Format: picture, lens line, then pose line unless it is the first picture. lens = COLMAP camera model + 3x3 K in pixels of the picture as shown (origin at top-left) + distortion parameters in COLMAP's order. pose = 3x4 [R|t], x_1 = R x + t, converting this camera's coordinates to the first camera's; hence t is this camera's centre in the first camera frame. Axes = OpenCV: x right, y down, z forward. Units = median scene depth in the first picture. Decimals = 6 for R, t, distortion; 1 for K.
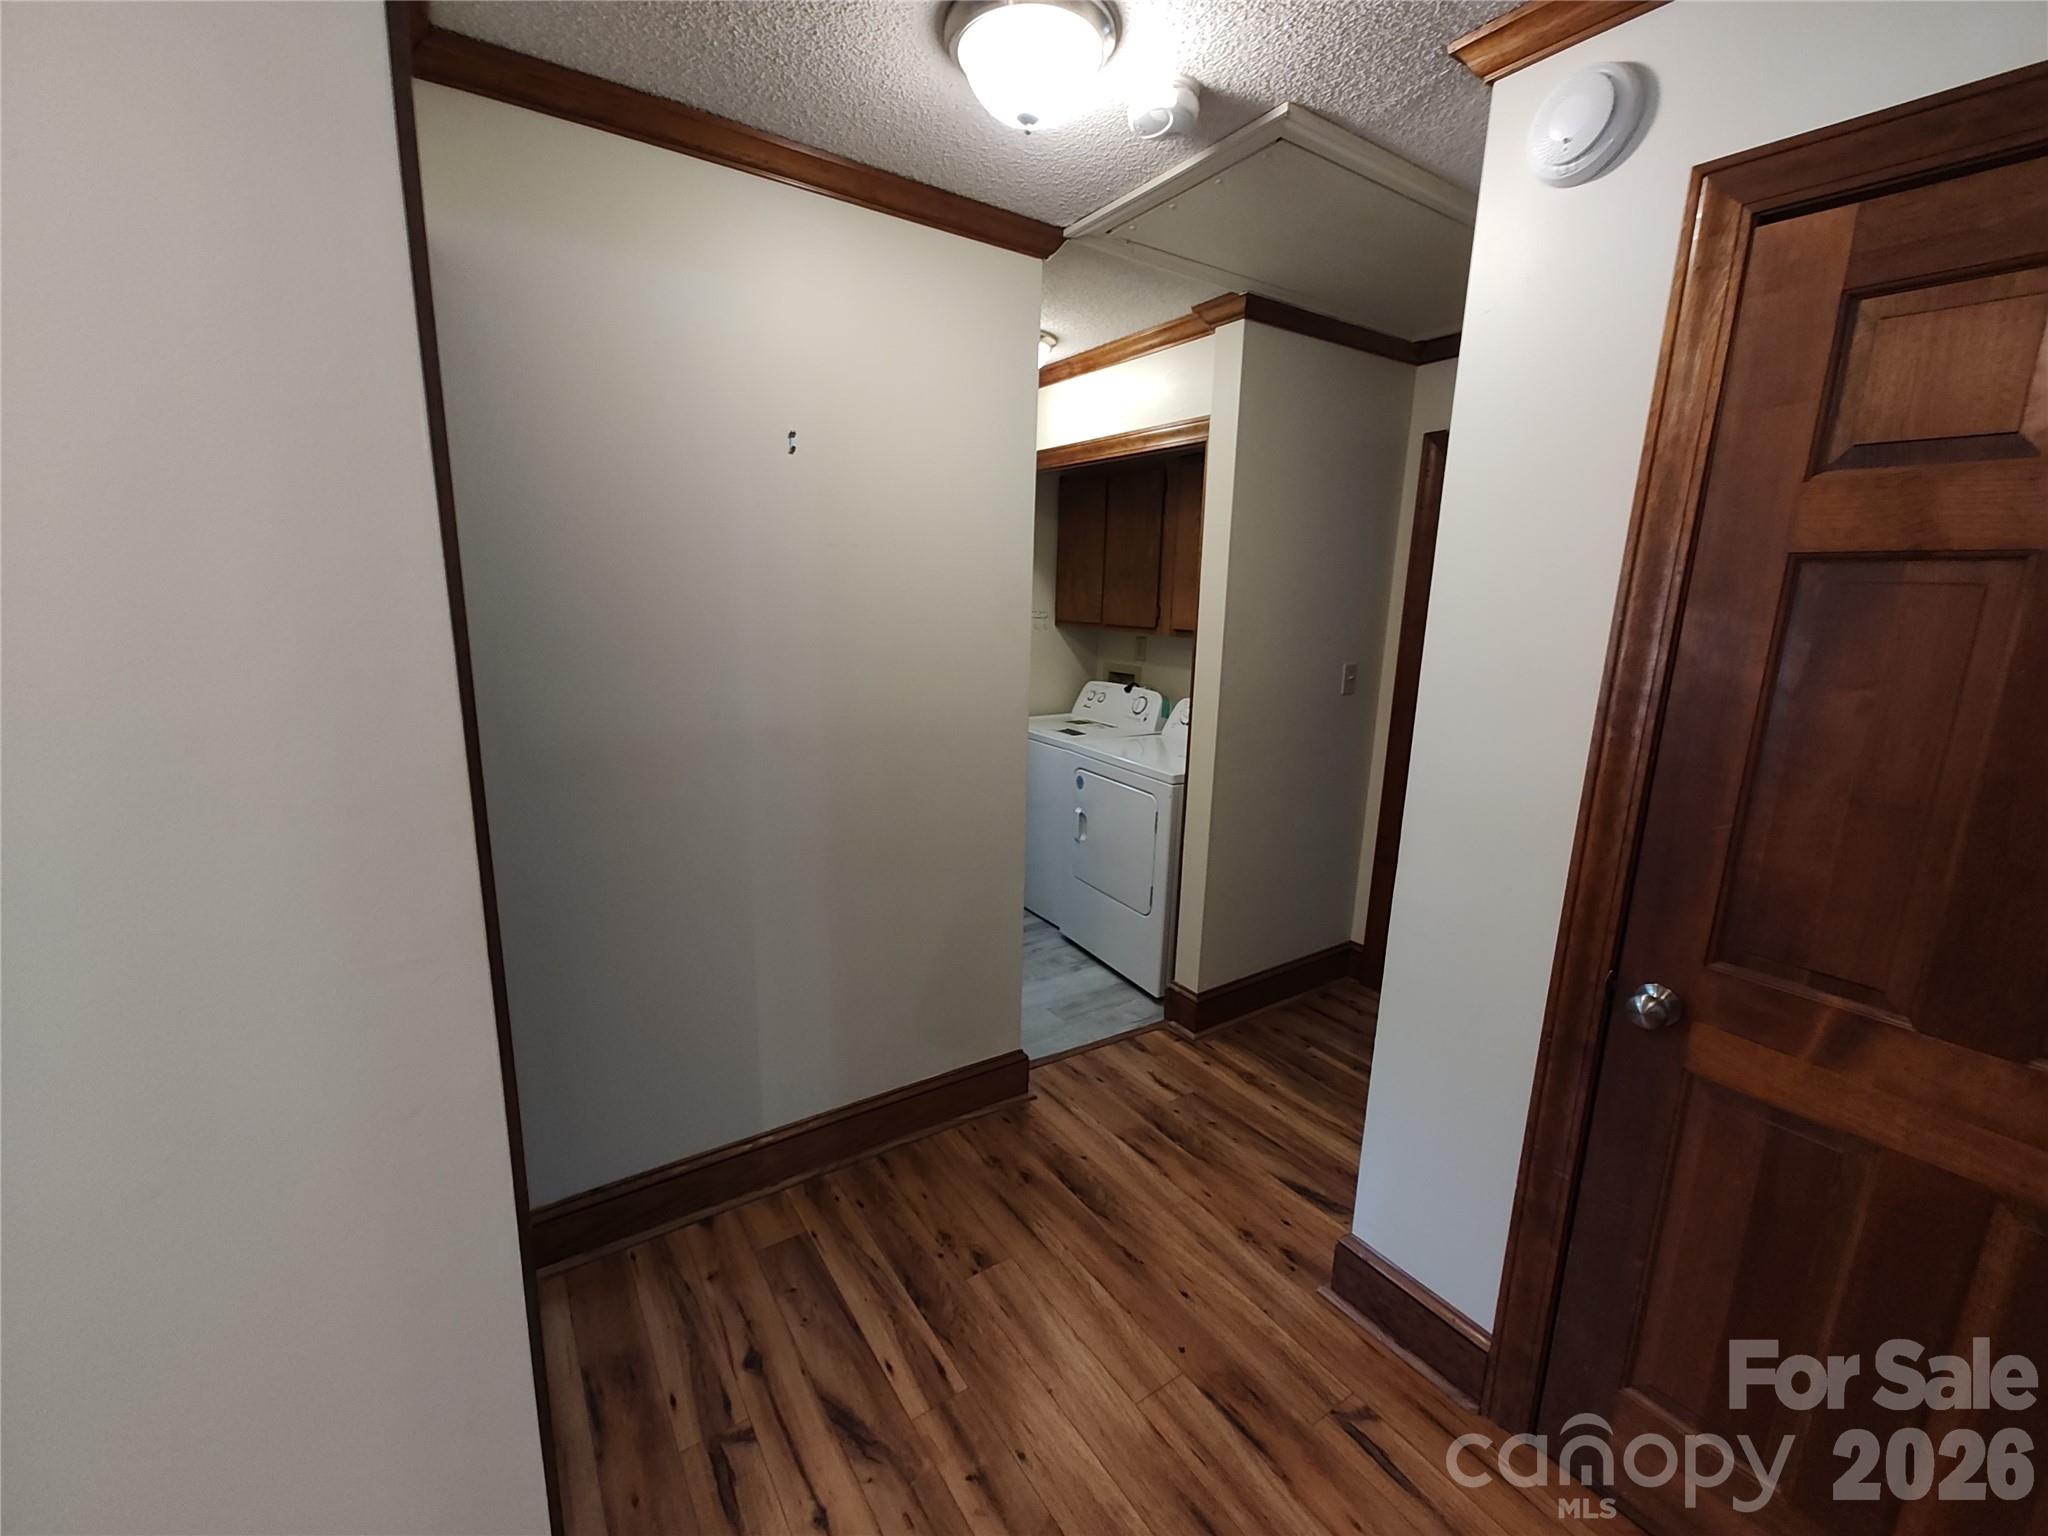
lens RADIAL K [[846.2, 0, 1018.4], [0, 846.2, 772.6], [0, 0, 1]] dist [-0.038469, 0.045015]
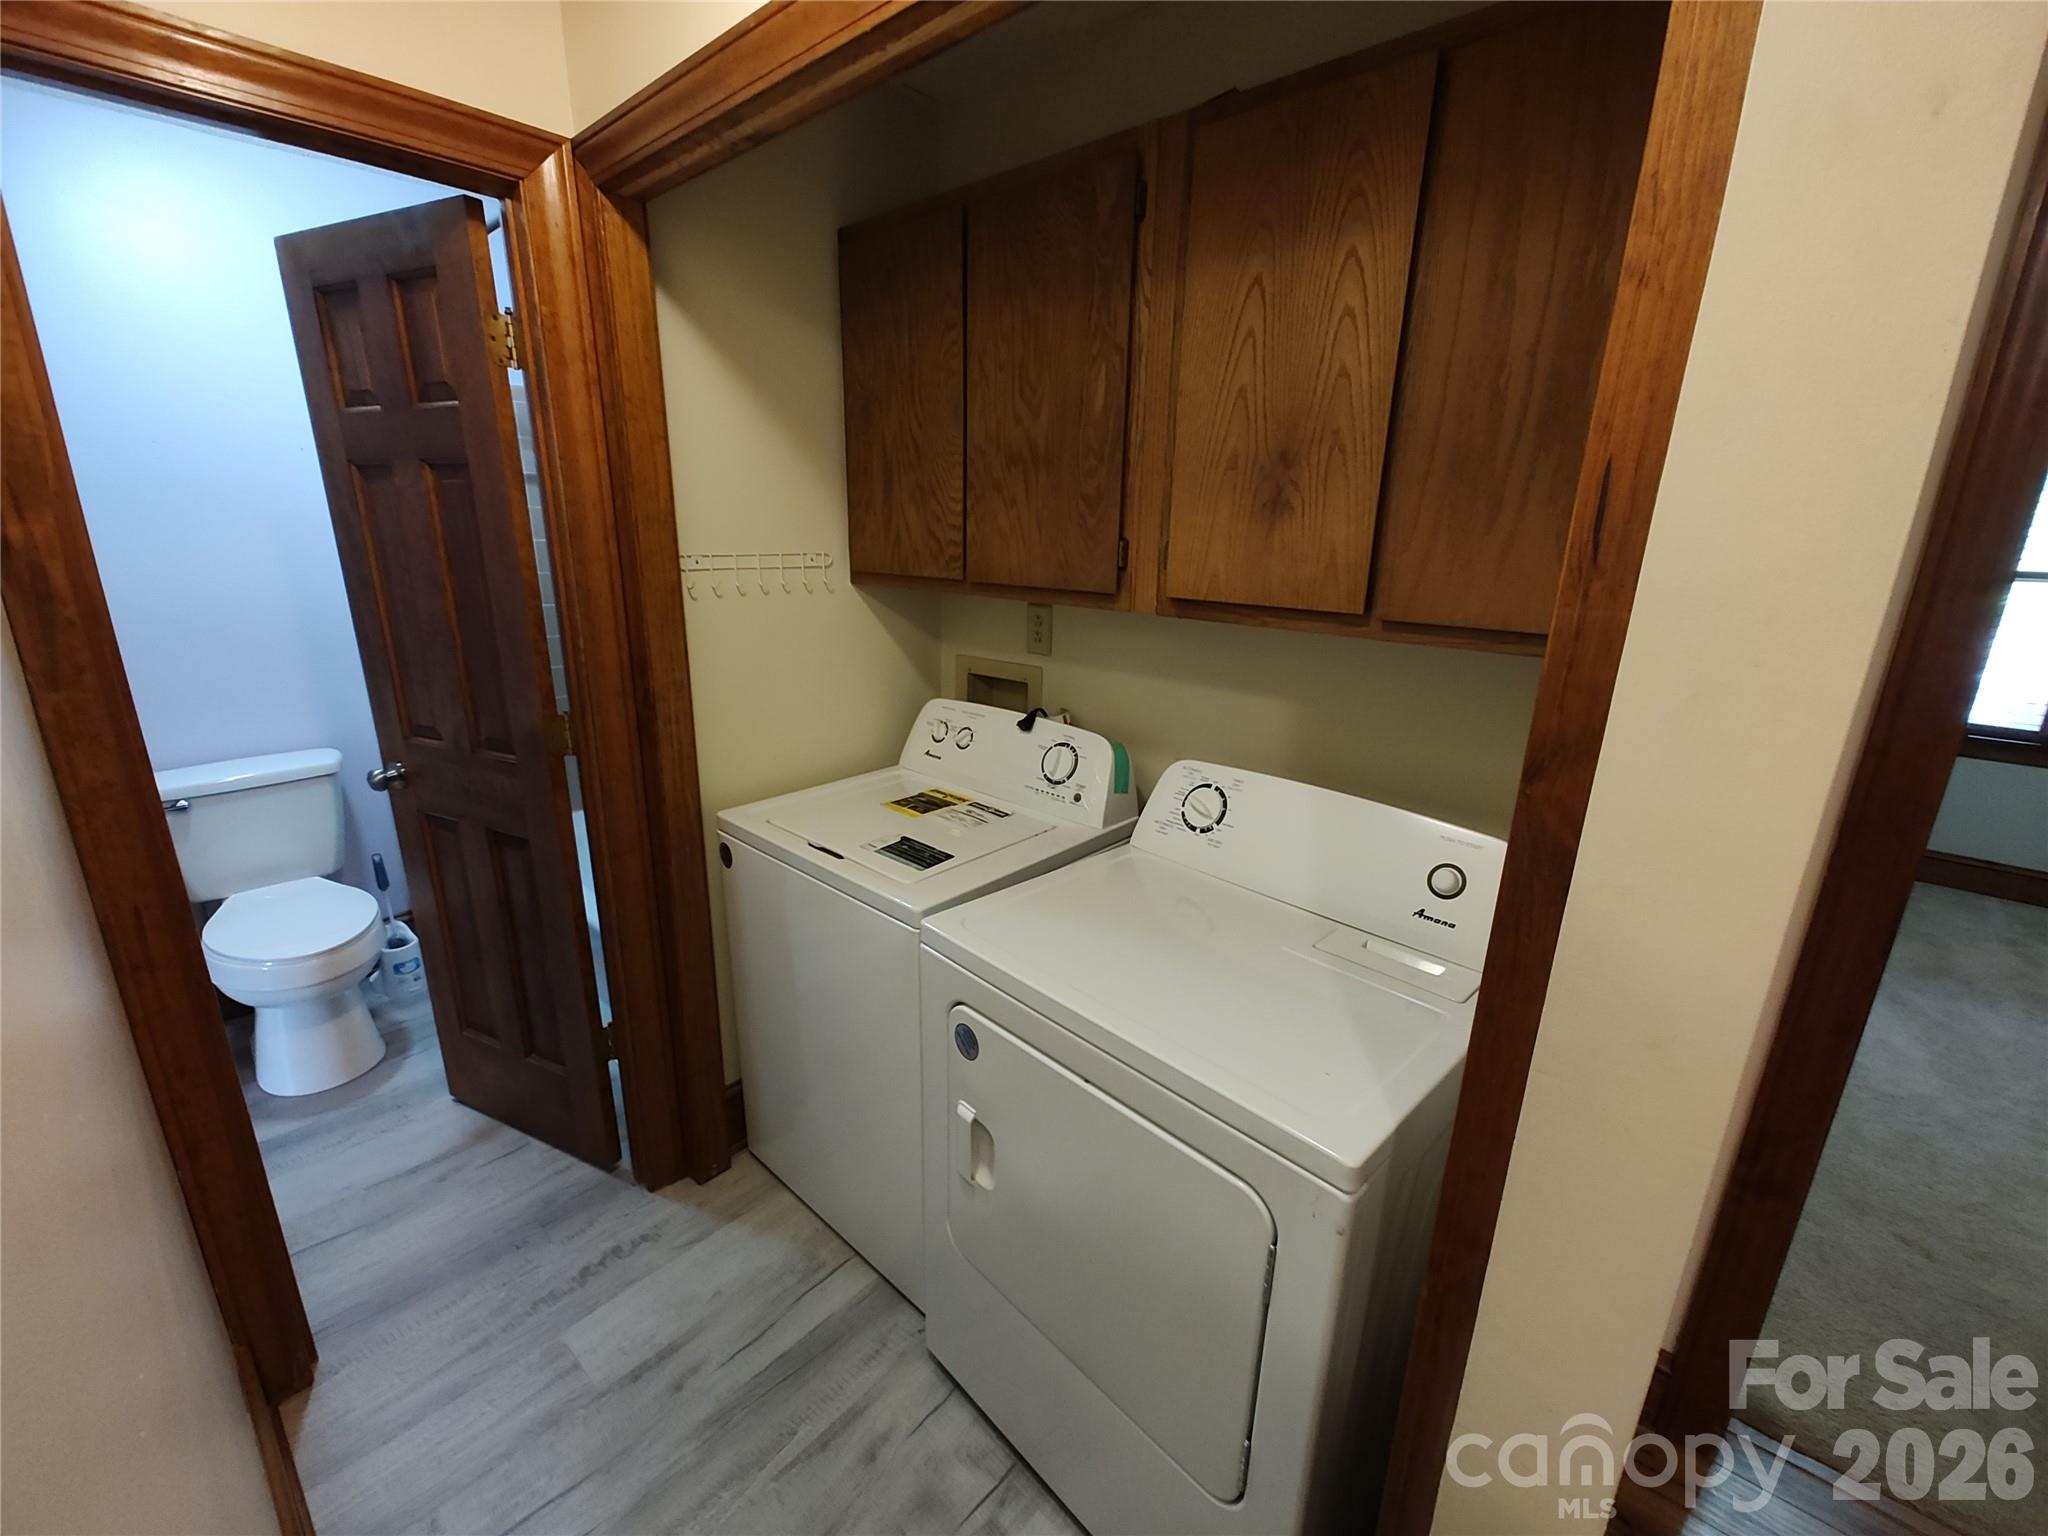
lens RADIAL K [[846.2, 0, 1018.4], [0, 846.2, 772.6], [0, 0, 1]] dist [-0.038469, 0.045015]
pose [[0.967760, -0.077364, 0.239699, 0.019141], [0.057946, 0.994519, 0.087036, -0.149331], [-0.245118, -0.070340, 0.966938, 0.741002]]
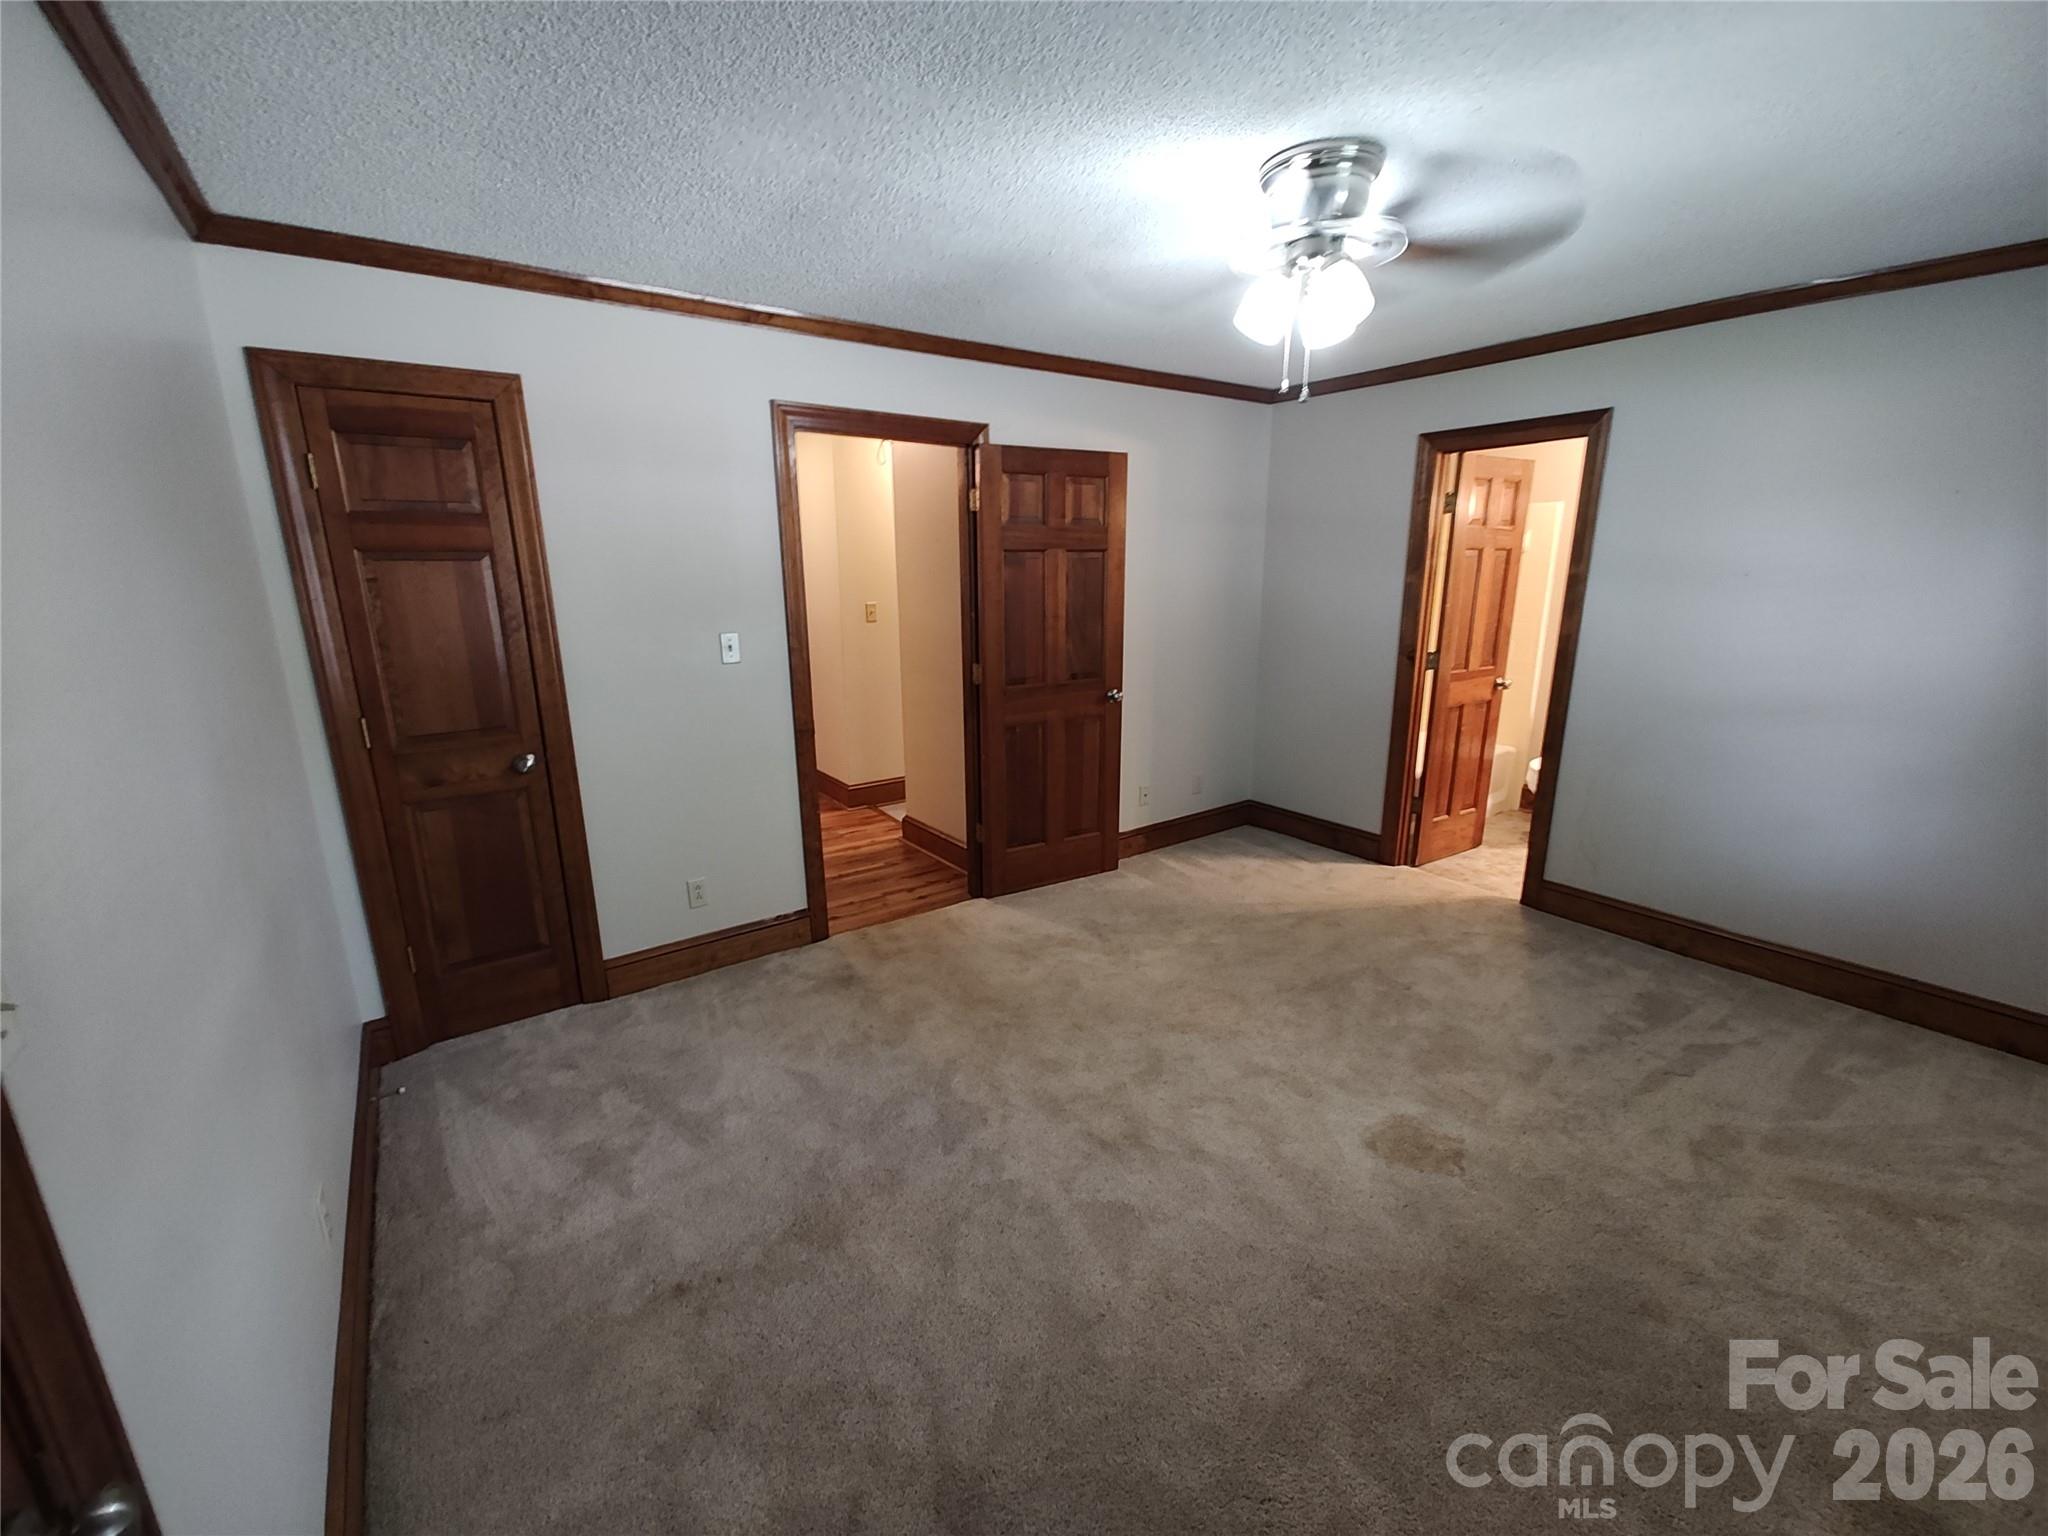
lens RADIAL K [[849.2, 0, 1024.3], [0, 849.2, 769.1], [0, 0, 1]] dist [-0.017524, 0.019027]
pose [[0.048740, 0.224809, -0.973183, 1.618861], [-0.203752, 0.956091, 0.210656, -0.178726], [0.977809, 0.188021, 0.092405, 0.982908]]
